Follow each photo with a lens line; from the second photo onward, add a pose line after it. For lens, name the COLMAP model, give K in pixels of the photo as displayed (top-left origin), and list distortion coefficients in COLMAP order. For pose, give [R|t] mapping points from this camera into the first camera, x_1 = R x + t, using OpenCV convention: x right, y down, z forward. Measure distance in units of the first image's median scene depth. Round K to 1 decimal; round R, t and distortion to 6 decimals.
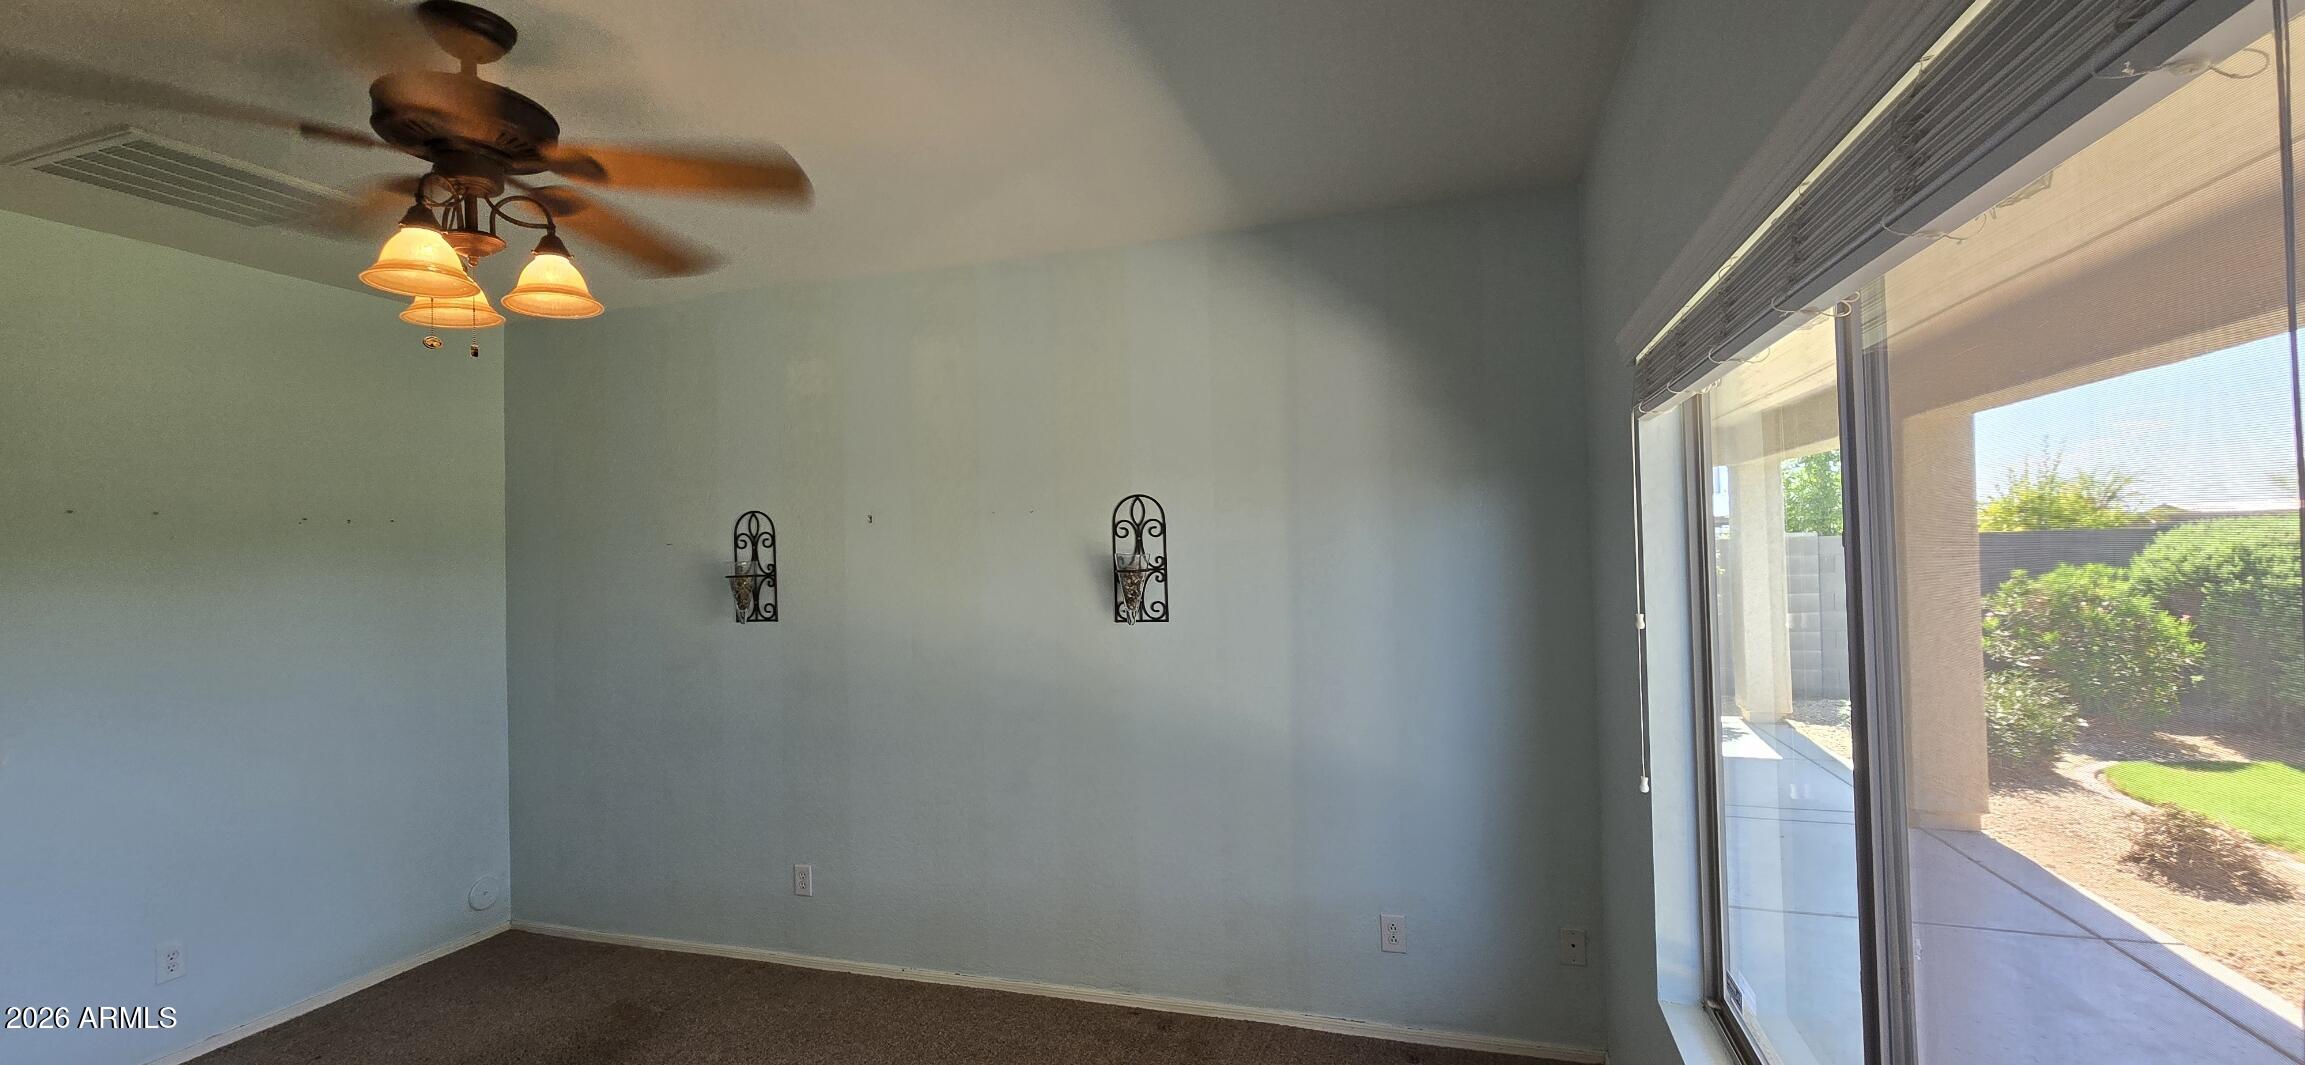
lens RADIAL K [[954.7, 0, 1146.7], [0, 954.7, 536.8], [0, 0, 1]] dist [-0.000885, 0.001155]
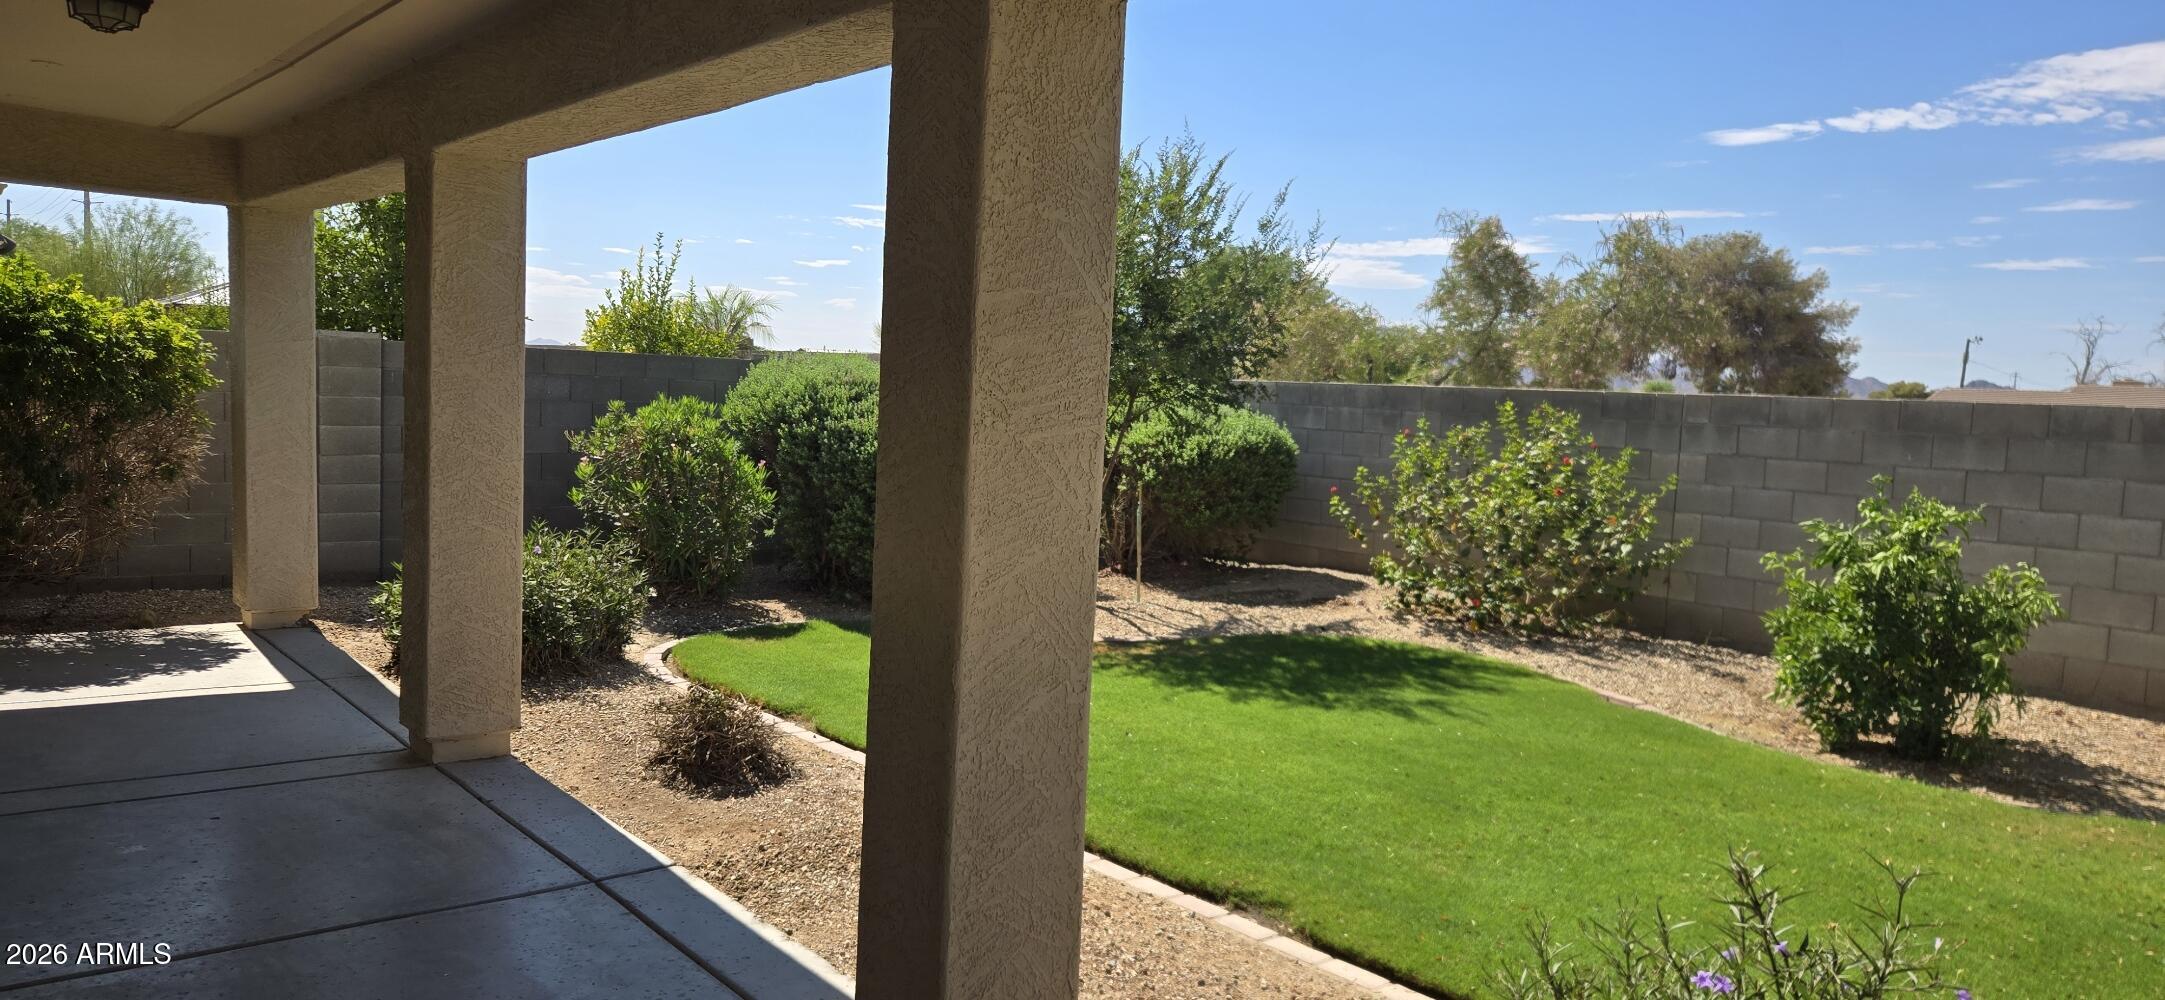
lens RADIAL K [[1453.9, 0, 1095.9], [0, 1453.9, 515.1], [0, 0, 1]] dist [0.059418, -0.049721]
pose [[0.528859, -0.024249, 0.848363, 0.131681], [-0.071669, 0.994745, 0.073111, 0.013712], [-0.845678, -0.099466, 0.524342, 0.053083]]
